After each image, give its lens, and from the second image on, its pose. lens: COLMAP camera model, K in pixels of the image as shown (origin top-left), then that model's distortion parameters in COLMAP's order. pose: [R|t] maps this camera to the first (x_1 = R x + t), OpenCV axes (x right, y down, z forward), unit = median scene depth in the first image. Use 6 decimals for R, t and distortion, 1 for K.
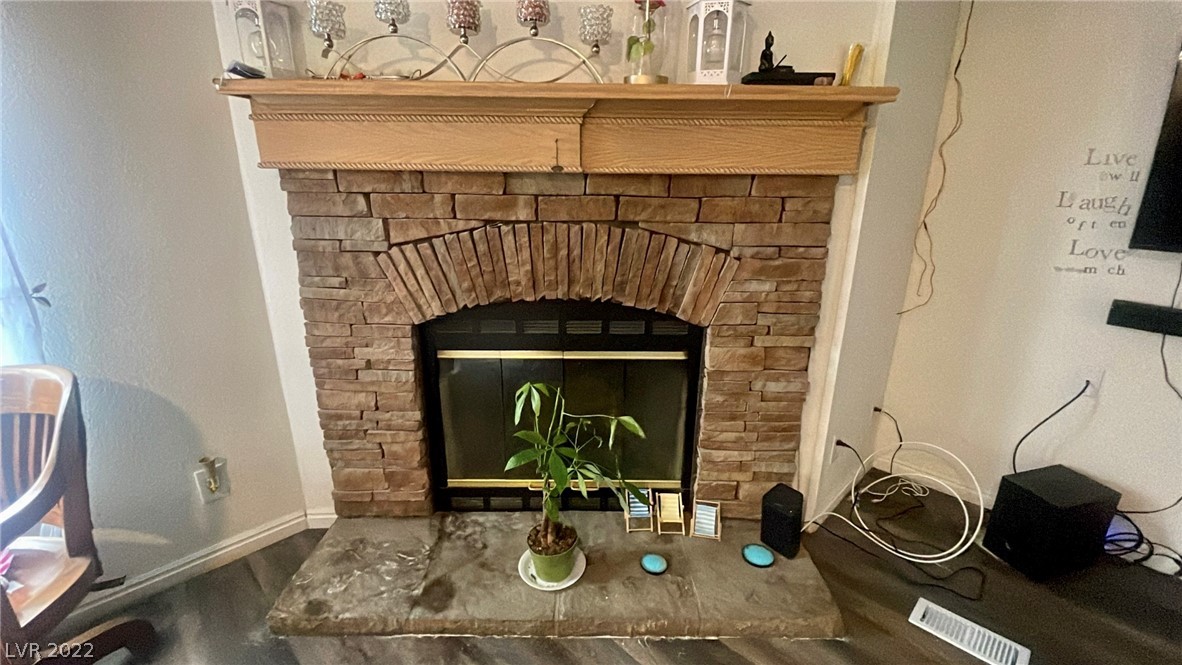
lens RADIAL K [[508.8, 0, 590.8], [0, 508.8, 335.6], [0, 0, 1]] dist [0.019545, -0.020156]
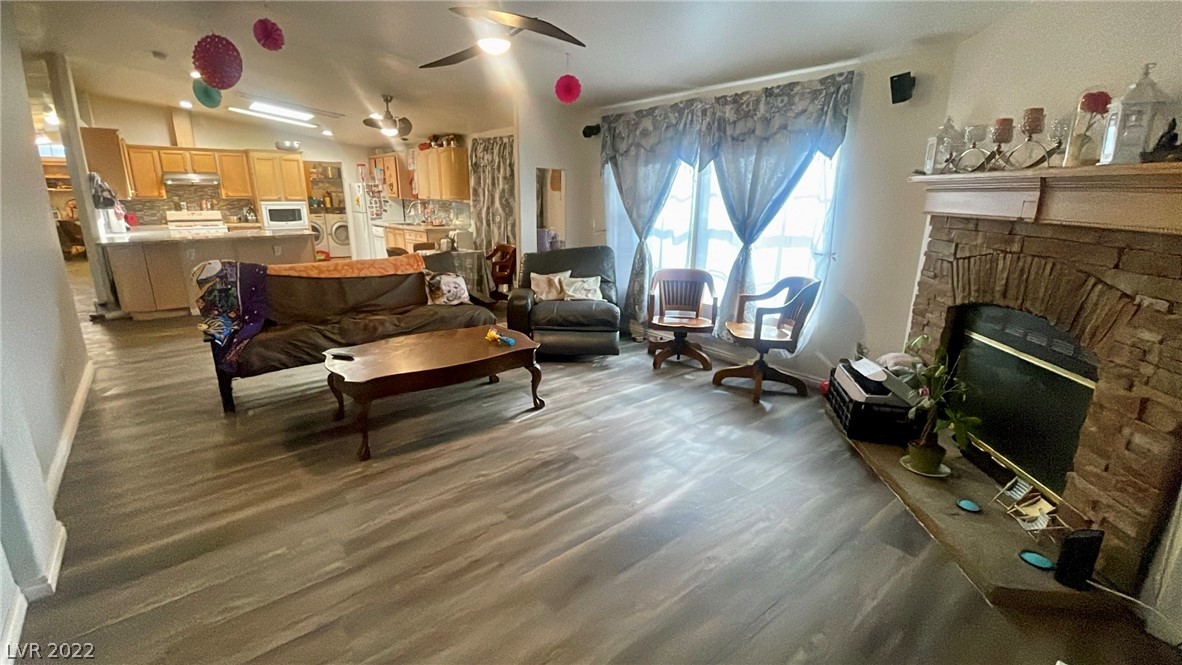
lens RADIAL K [[506.8, 0, 585.5], [0, 506.8, 335.7], [0, 0, 1]] dist [0.034032, -0.030581]
pose [[-0.096778, 0.254197, -0.962298, 1.493977], [-0.309804, 0.911114, 0.271833, -0.019585], [0.945862, 0.324431, -0.009424, -0.099966]]
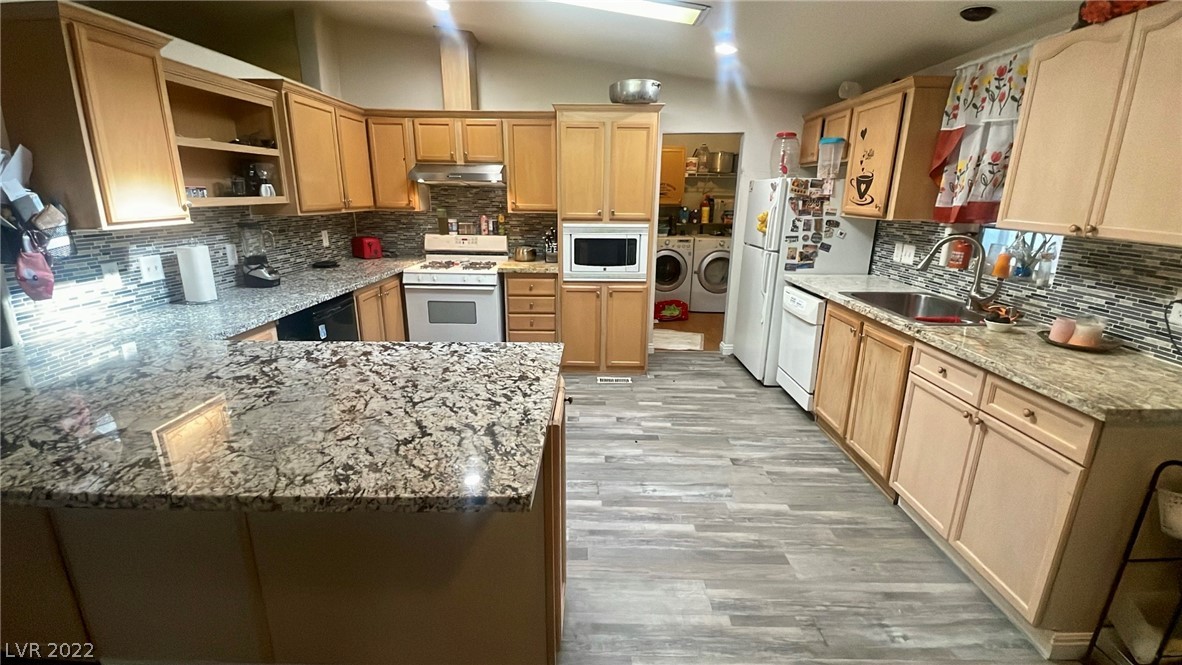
lens RADIAL K [[506.8, 0, 585.5], [0, 506.8, 335.7], [0, 0, 1]] dist [0.034032, -0.030581]
pose [[-0.717344, 0.172256, -0.675089, -1.991223], [-0.226999, 0.858299, 0.460211, 0.522385], [0.658703, 0.483374, -0.576594, -2.047196]]
